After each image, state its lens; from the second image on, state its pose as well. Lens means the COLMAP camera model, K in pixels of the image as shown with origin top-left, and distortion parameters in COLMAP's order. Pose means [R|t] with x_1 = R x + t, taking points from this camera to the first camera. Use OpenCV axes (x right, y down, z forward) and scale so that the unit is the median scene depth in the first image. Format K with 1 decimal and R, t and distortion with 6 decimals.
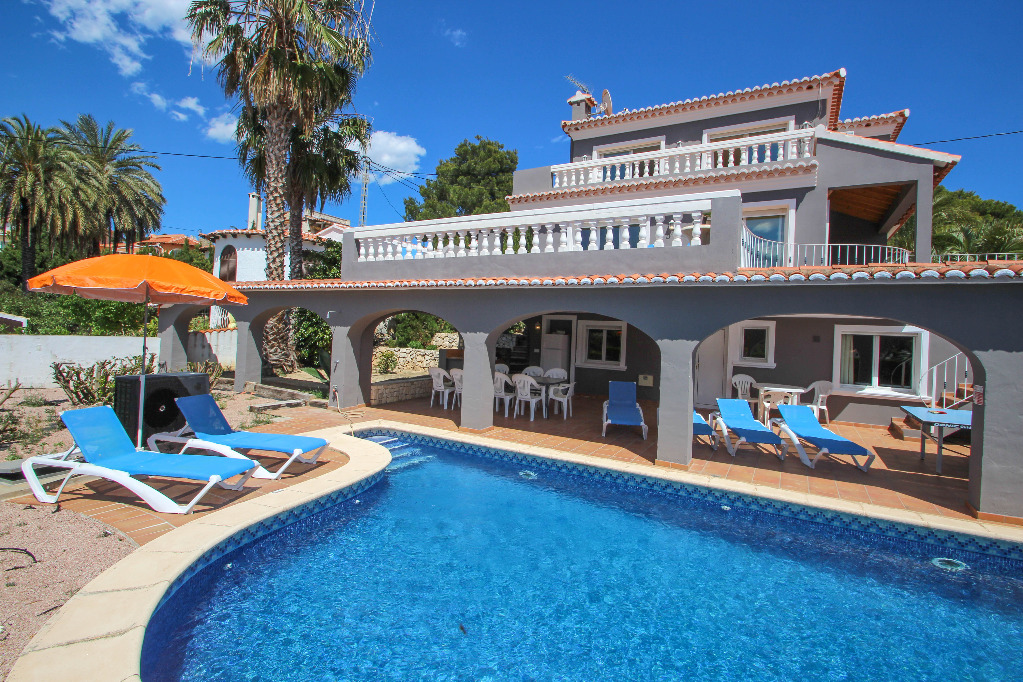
lens RADIAL K [[480.6, 0, 529.7], [0, 480.6, 328.2], [0, 0, 1]] dist [0.001433, -0.000628]
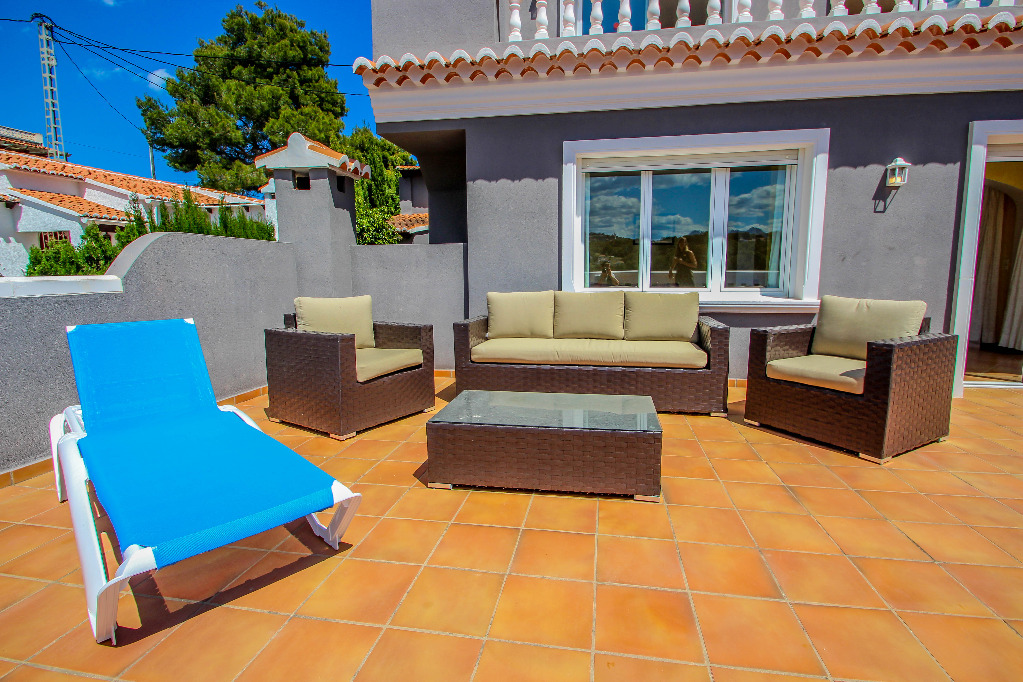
lens RADIAL K [[481.7, 0, 531.9], [0, 481.7, 332.5], [0, 0, 1]] dist [-0.000029, -0.011439]
pose [[0.938600, -0.094909, 0.331696, -0.077225], [0.043678, 0.986371, 0.158636, -0.187936], [-0.342231, -0.134408, 0.929953, 0.836439]]
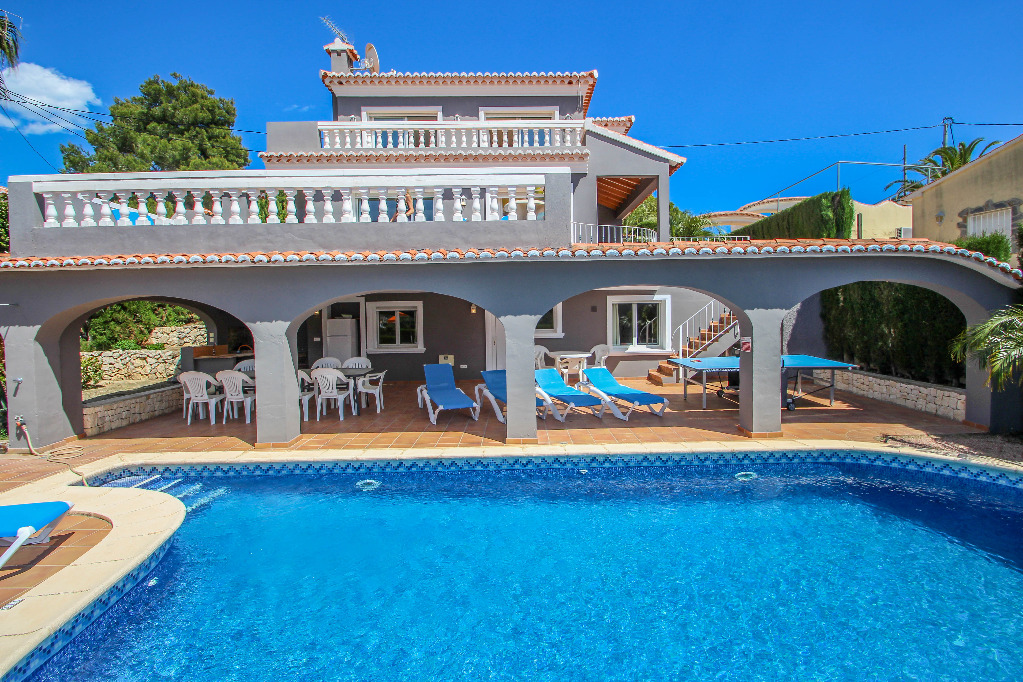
lens RADIAL K [[481.7, 0, 531.9], [0, 481.7, 332.5], [0, 0, 1]] dist [-0.000029, -0.011439]
pose [[0.862395, -0.075039, 0.500644, -0.102460], [0.048996, 0.996682, 0.064989, -0.002968], [-0.503860, -0.031517, 0.863210, 0.078041]]
